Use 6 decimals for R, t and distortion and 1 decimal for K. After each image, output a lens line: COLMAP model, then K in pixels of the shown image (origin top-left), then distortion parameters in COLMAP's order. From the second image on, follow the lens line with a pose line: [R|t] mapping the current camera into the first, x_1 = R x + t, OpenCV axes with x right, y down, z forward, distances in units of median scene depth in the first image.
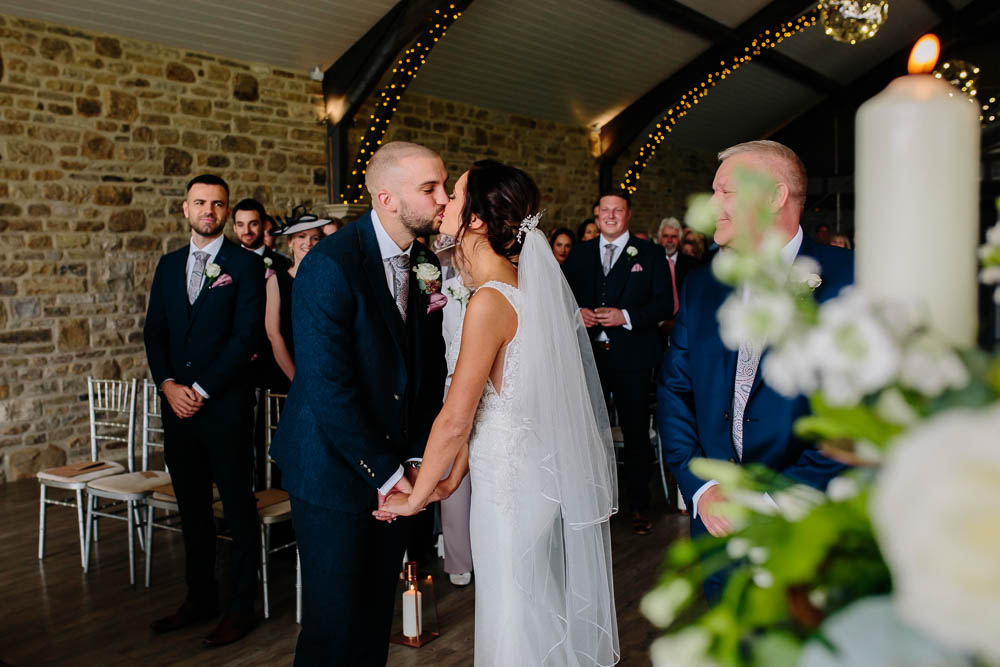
lens RADIAL K [[1042.8, 0, 471.5], [0, 1042.8, 330.2], [0, 0, 1]] dist [-0.019672, 0.000000]
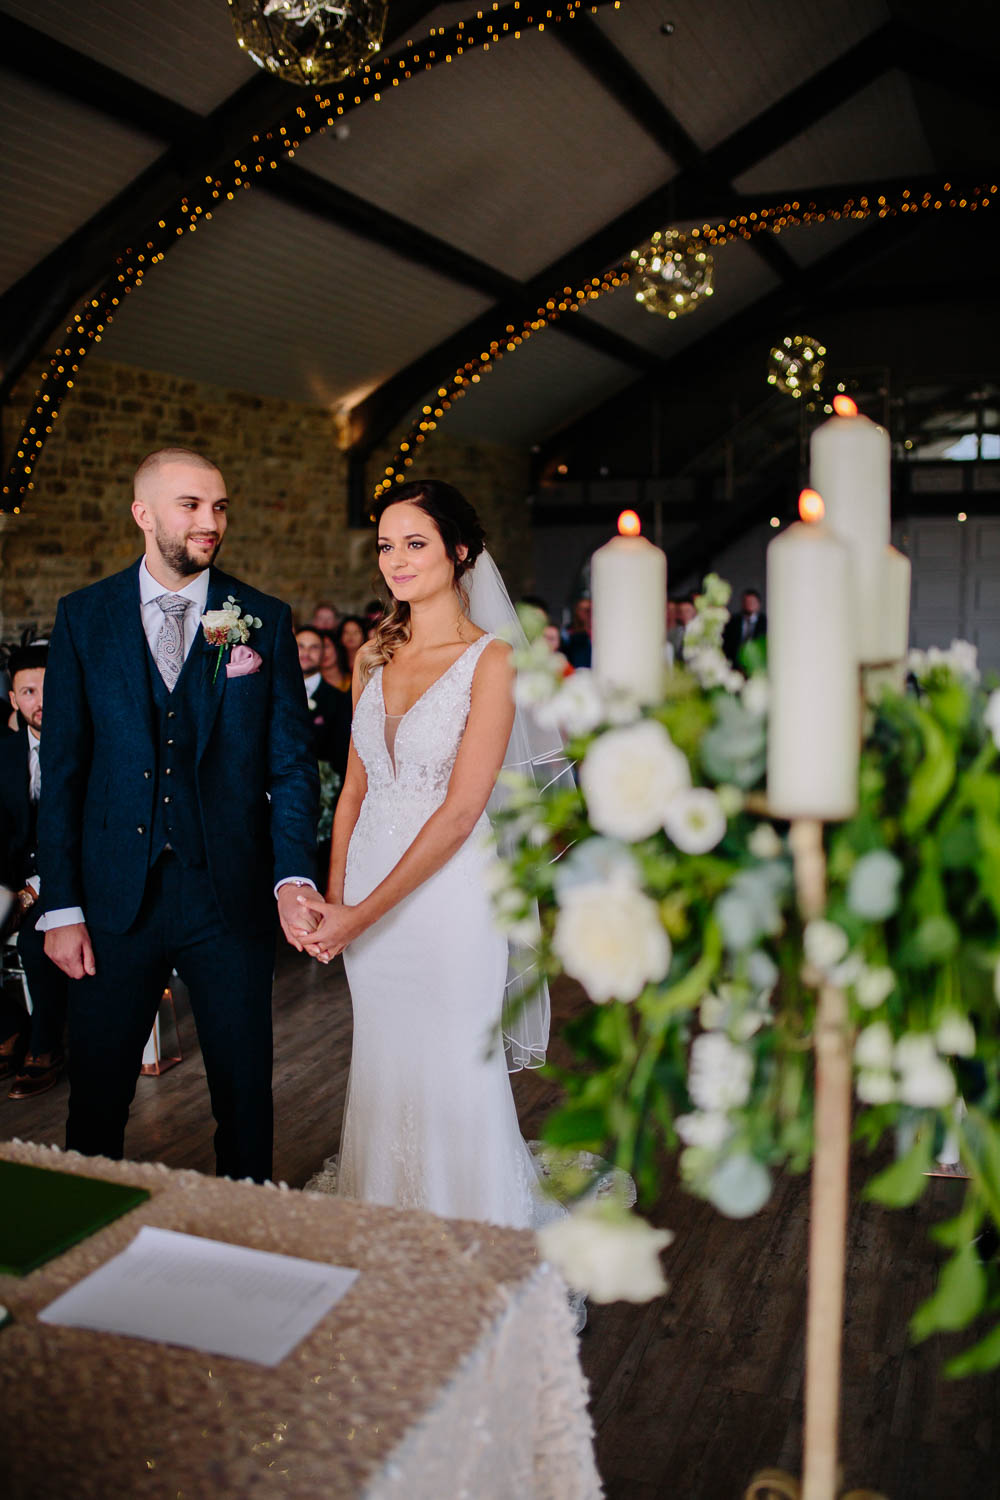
lens RADIAL K [[1564.1, 0, 500.0], [0, 1564.1, 750.3], [0, 0, 1]] dist [-0.019672, 0.000000]
pose [[0.974021, -0.019881, 0.225584, -0.028052], [0.010215, 0.998982, 0.043934, -0.001444], [-0.226228, -0.040488, 0.973233, -0.115981]]
